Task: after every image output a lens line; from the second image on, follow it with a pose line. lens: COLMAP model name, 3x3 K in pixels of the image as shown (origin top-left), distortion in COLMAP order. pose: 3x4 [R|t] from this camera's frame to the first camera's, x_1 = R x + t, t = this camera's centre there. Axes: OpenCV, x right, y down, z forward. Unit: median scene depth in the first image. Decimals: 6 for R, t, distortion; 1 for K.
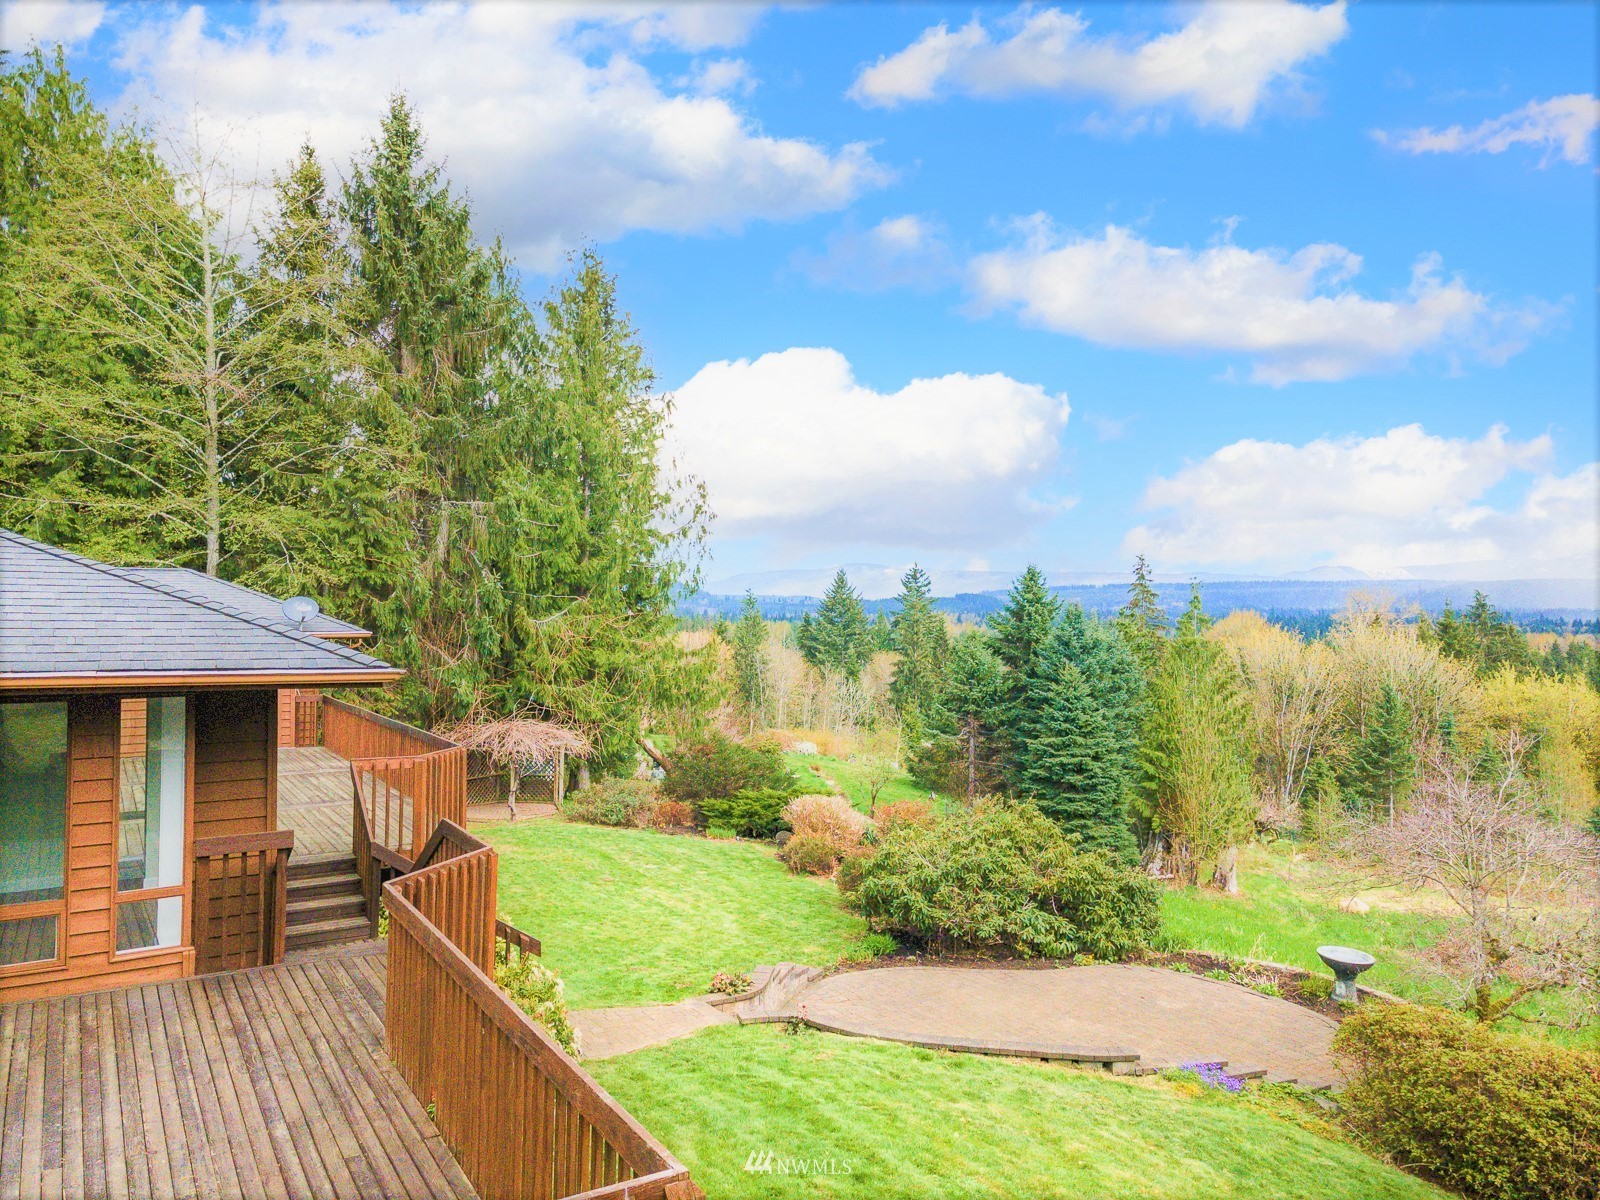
lens RADIAL K [[1176.9, 0, 788.8], [0, 1176.9, 609.8], [0, 0, 1]] dist [0.036028, 0.005080]
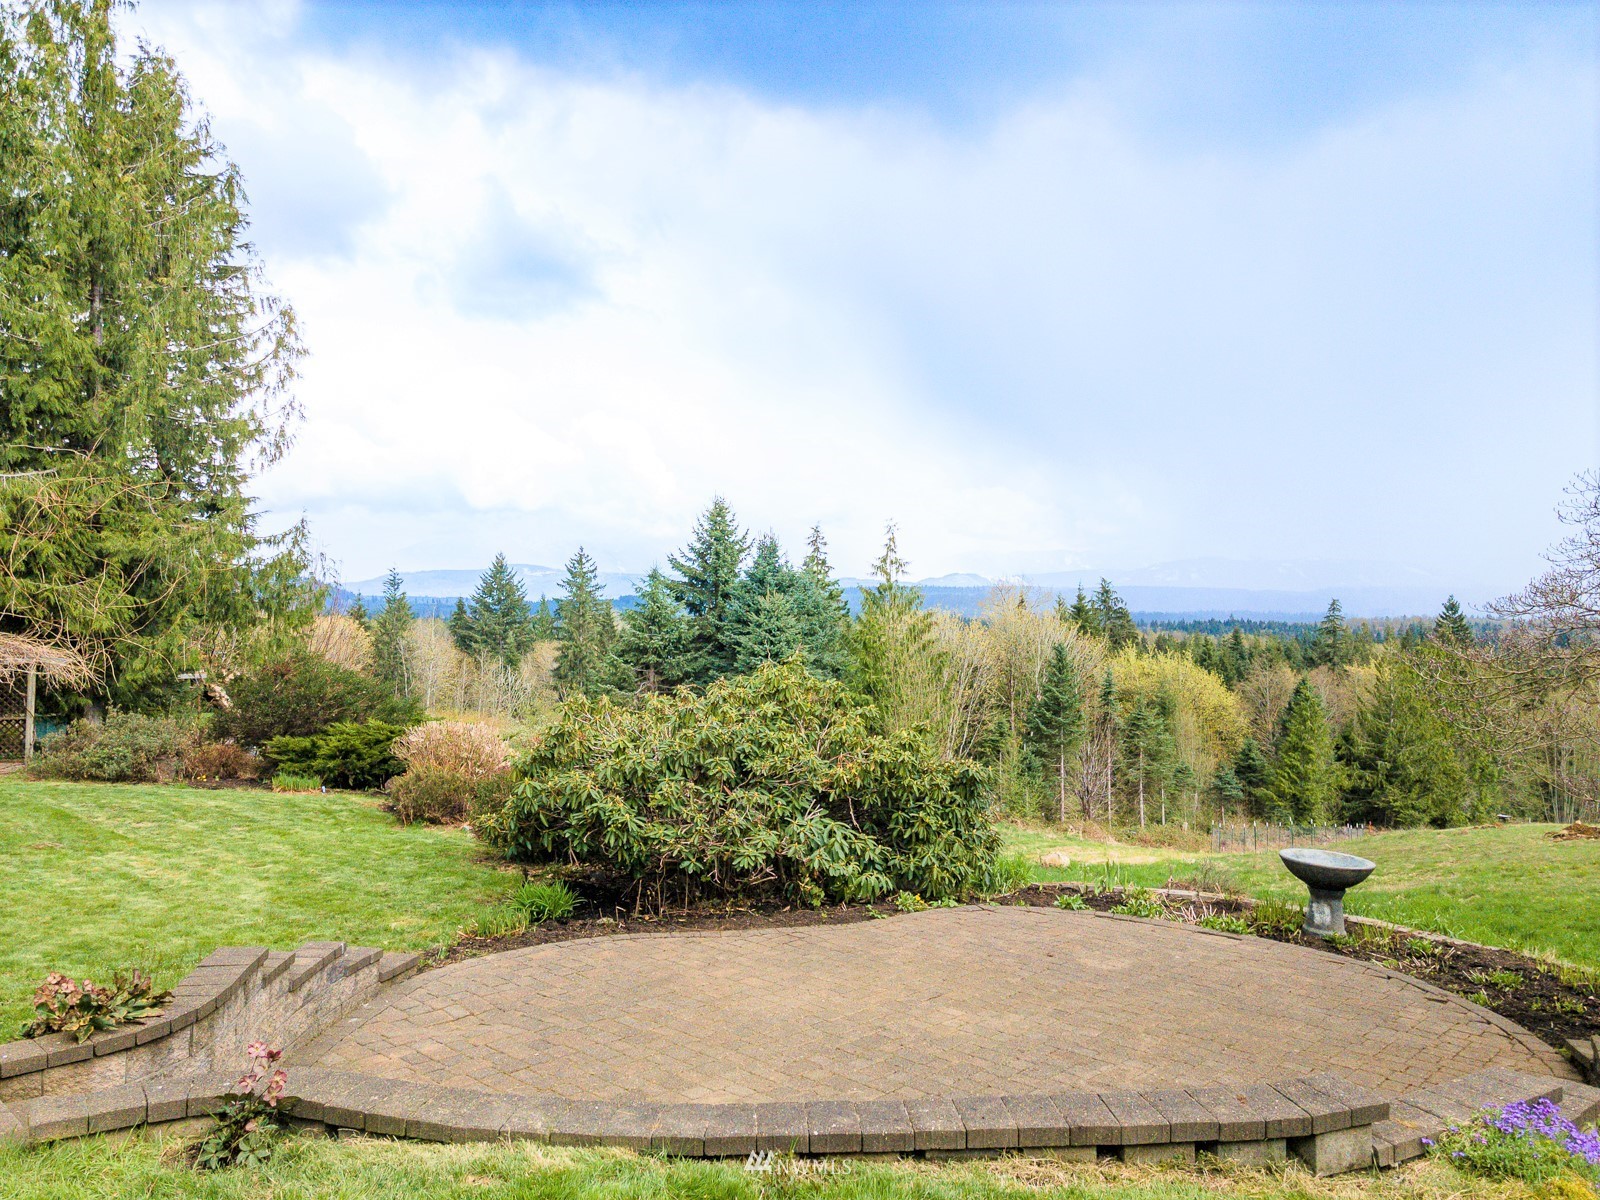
lens RADIAL K [[1186.6, 0, 800.0], [0, 1186.6, 600.0], [0, 0, 1]] dist [0.054576, 0.011863]
pose [[0.957987, 0.006532, 0.286738, 0.023536], [-0.004568, 0.999961, -0.007516, 0.107412], [-0.286776, 0.005891, 0.957980, 0.322383]]
